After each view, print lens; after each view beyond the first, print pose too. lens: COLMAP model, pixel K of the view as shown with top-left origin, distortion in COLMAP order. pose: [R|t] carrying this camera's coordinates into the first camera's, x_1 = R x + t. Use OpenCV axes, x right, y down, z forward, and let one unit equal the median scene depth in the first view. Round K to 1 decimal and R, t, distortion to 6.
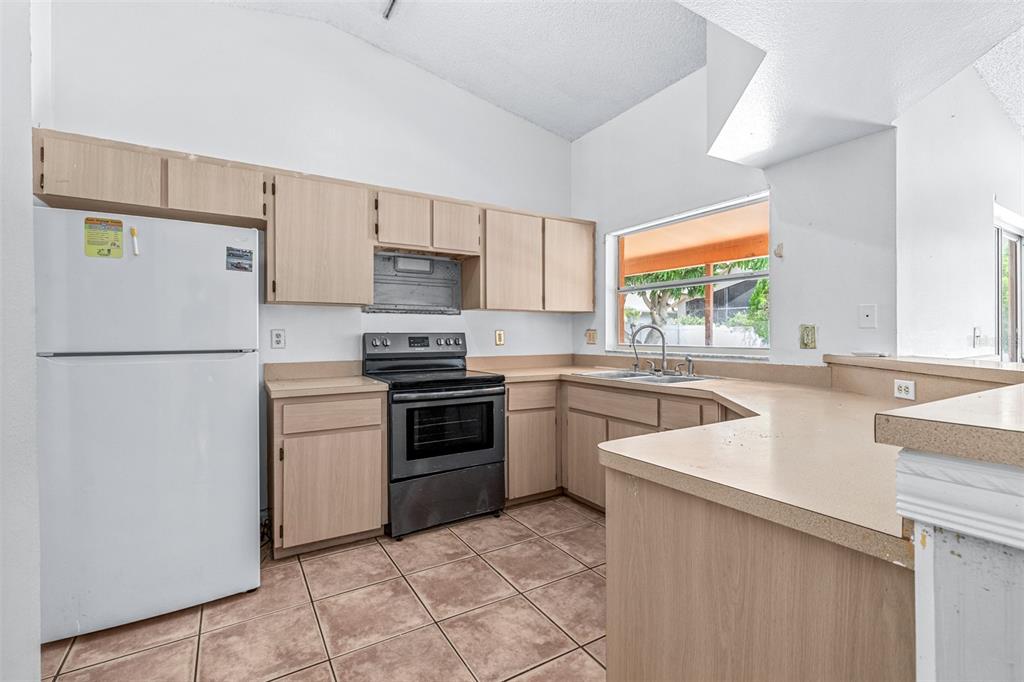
lens RADIAL K [[452.9, 0, 500.1], [0, 452.9, 333.9], [0, 0, 1]] dist [0.001947, 0.000058]
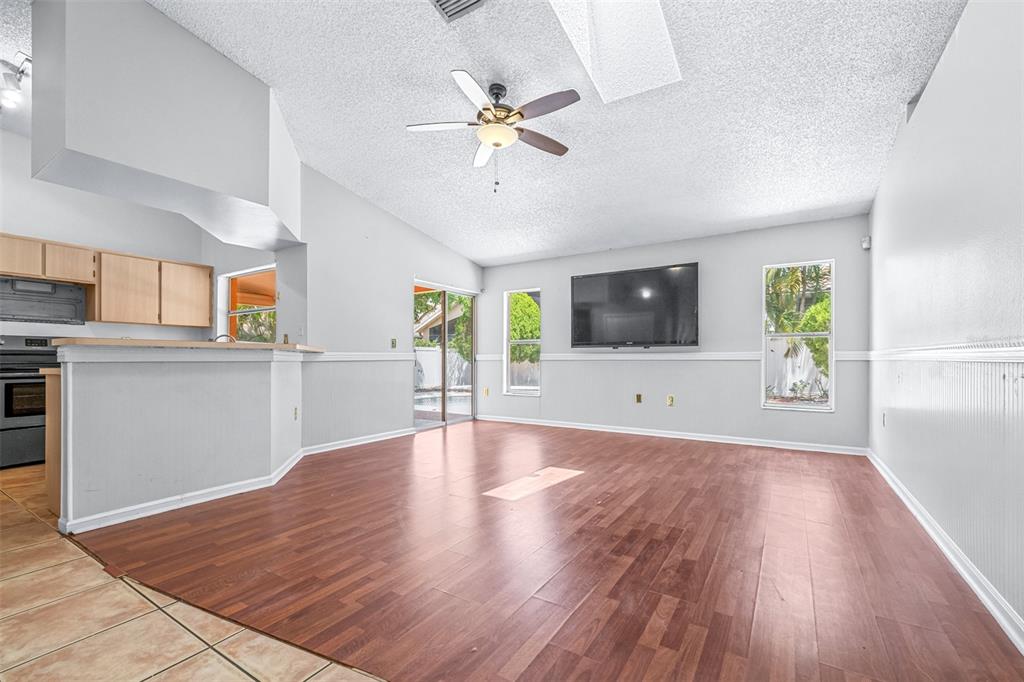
lens RADIAL K [[437.1, 0, 508.6], [0, 437.1, 362.4], [0, 0, 1]] dist [0.001728, -0.000411]
pose [[0.895733, -0.001094, 0.444590, 0.587750], [-0.002078, 0.999976, 0.006648, 0.074991], [-0.444587, -0.006879, 0.895709, -0.958302]]
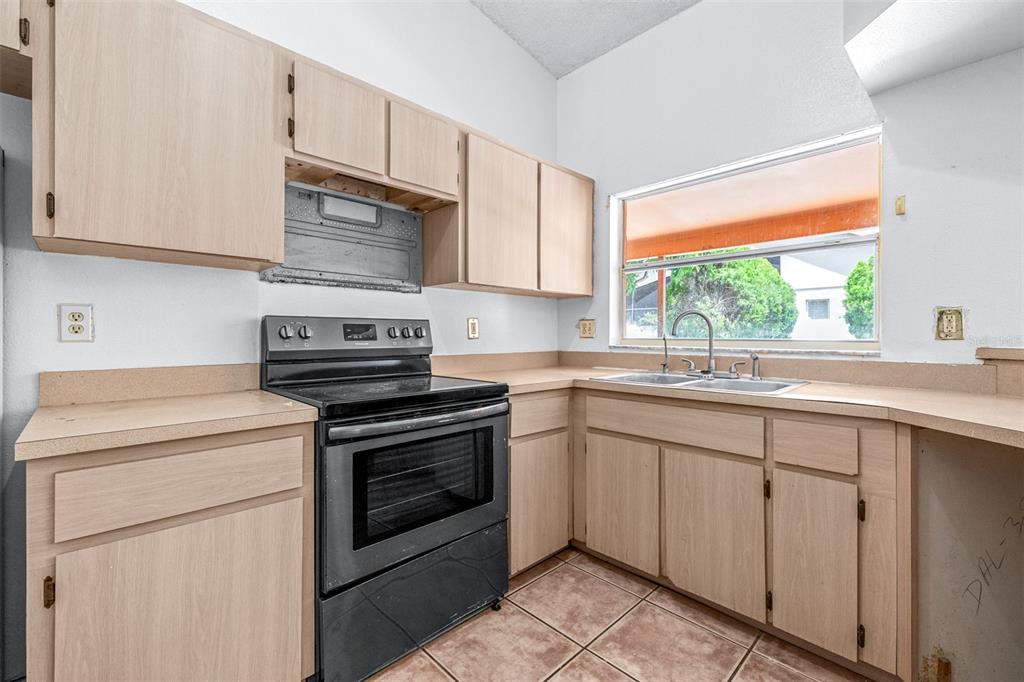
lens RADIAL K [[437.1, 0, 513.2], [0, 437.1, 332.2], [0, 0, 1]] dist [0.001728, -0.000411]
pose [[0.970961, 0.004647, 0.239195, -0.134158], [-0.003961, 0.999987, -0.003346, 0.021218], [-0.239207, 0.002302, 0.970966, 0.411378]]
